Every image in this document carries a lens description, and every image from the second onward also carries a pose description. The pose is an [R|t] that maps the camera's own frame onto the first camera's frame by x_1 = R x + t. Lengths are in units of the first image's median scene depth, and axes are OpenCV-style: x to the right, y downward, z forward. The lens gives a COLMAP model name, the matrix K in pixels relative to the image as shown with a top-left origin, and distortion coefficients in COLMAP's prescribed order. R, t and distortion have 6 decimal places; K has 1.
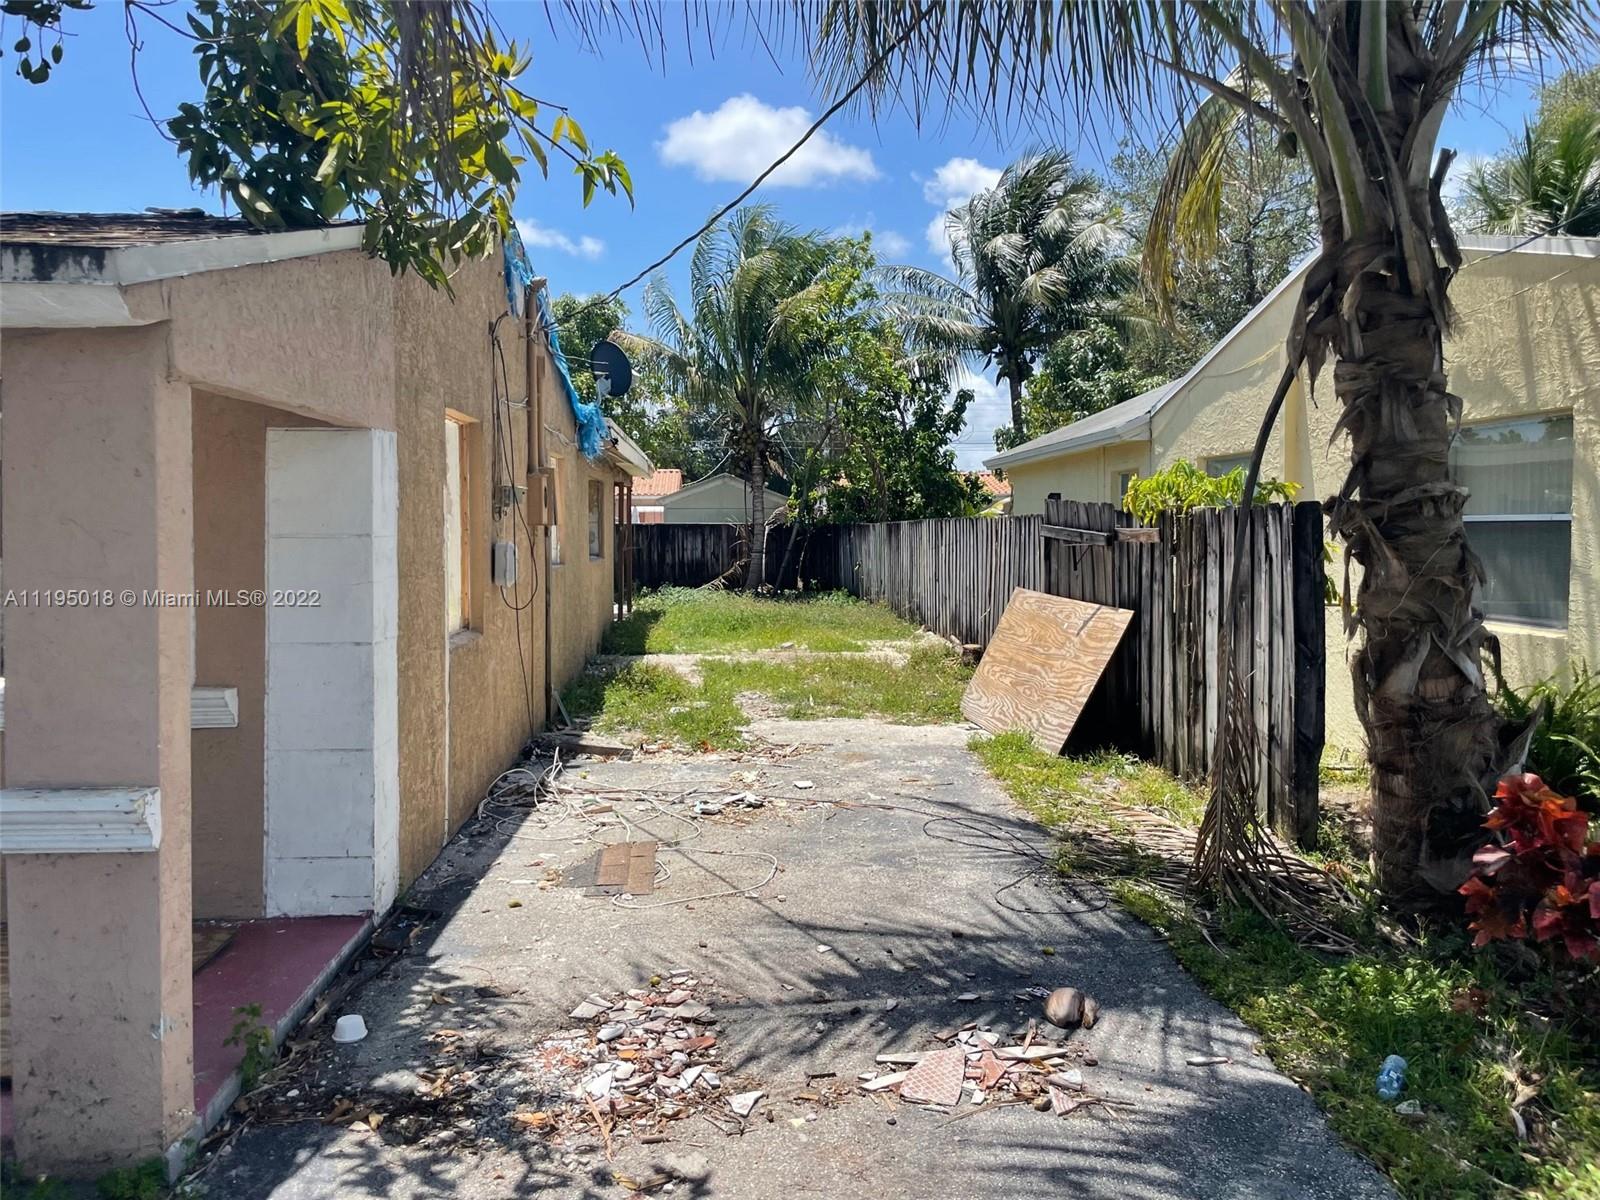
lens RADIAL K [[1219.8, 0, 800.5], [0, 1219.8, 567.1], [0, 0, 1]] dist [0.041694, -0.014866]
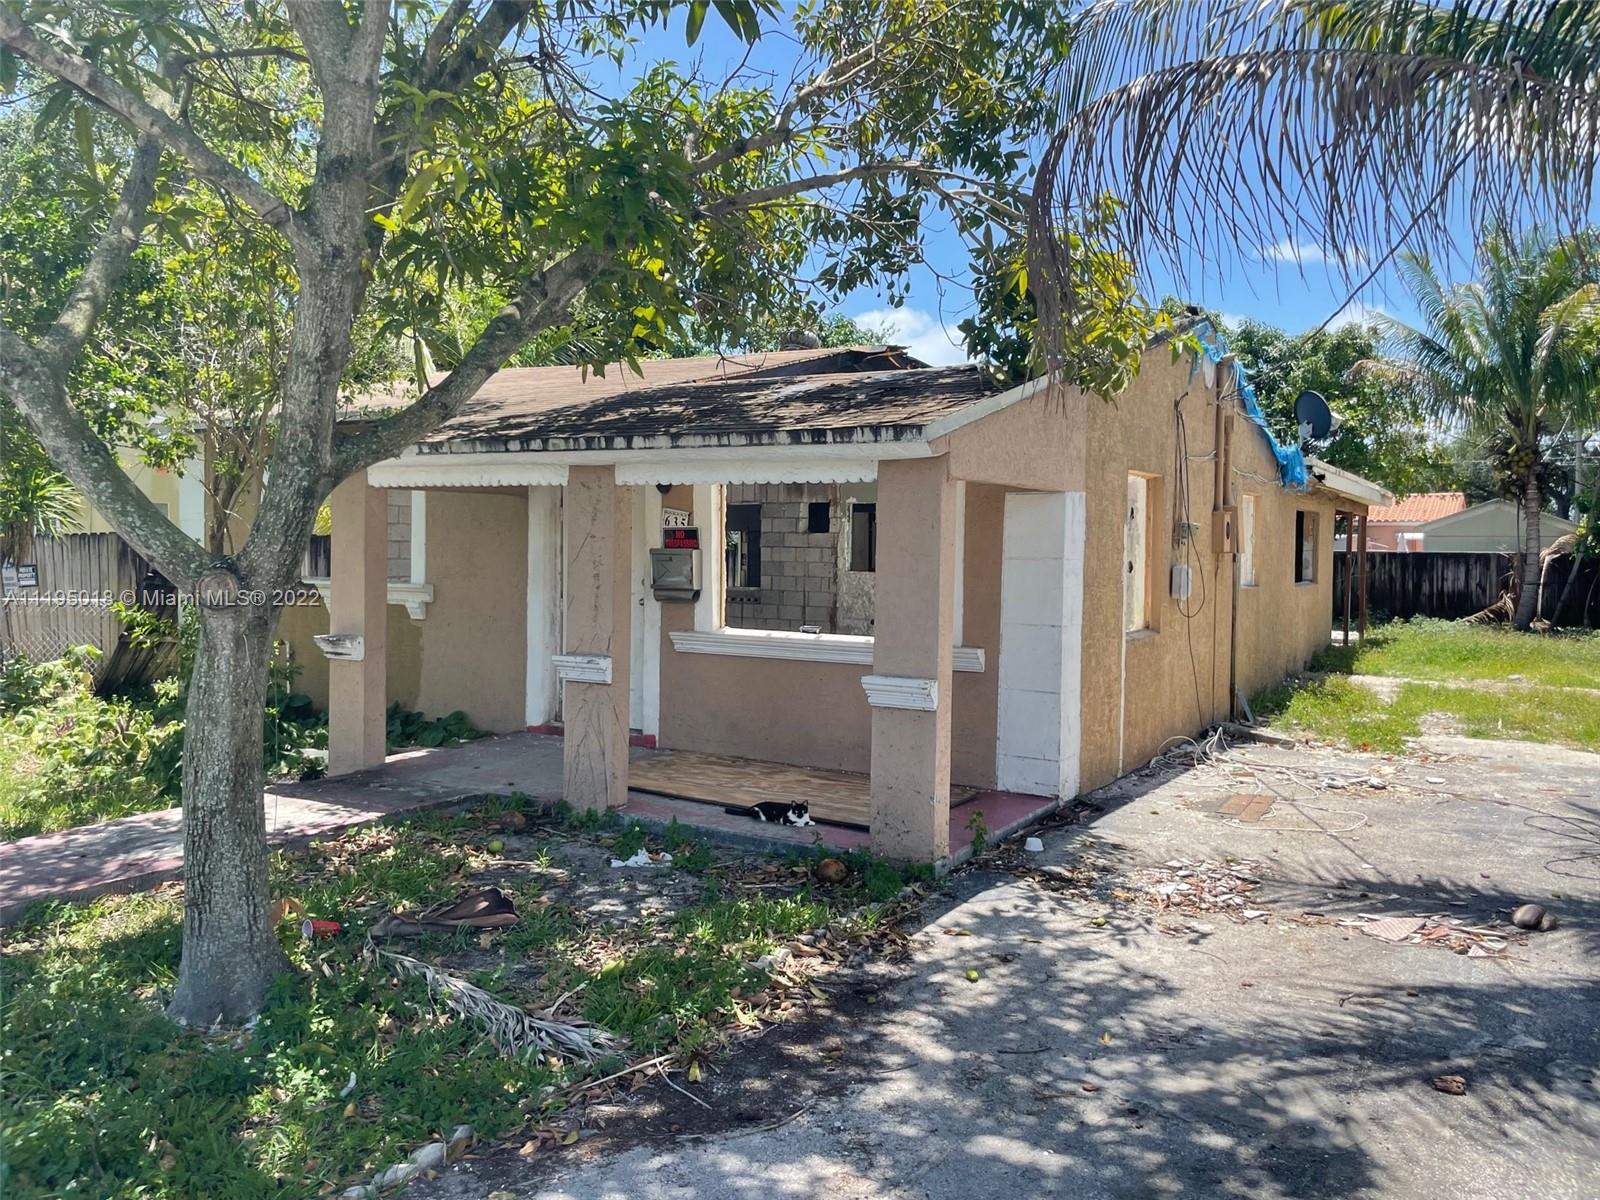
lens RADIAL K [[1219.8, 0, 800.5], [0, 1219.8, 567.1], [0, 0, 1]] dist [0.041694, -0.014866]
pose [[0.818996, 0.022481, -0.573358, 0.281861], [-0.033850, 0.999385, -0.009166, 0.011216], [0.572800, 0.026915, 0.819253, -0.497122]]
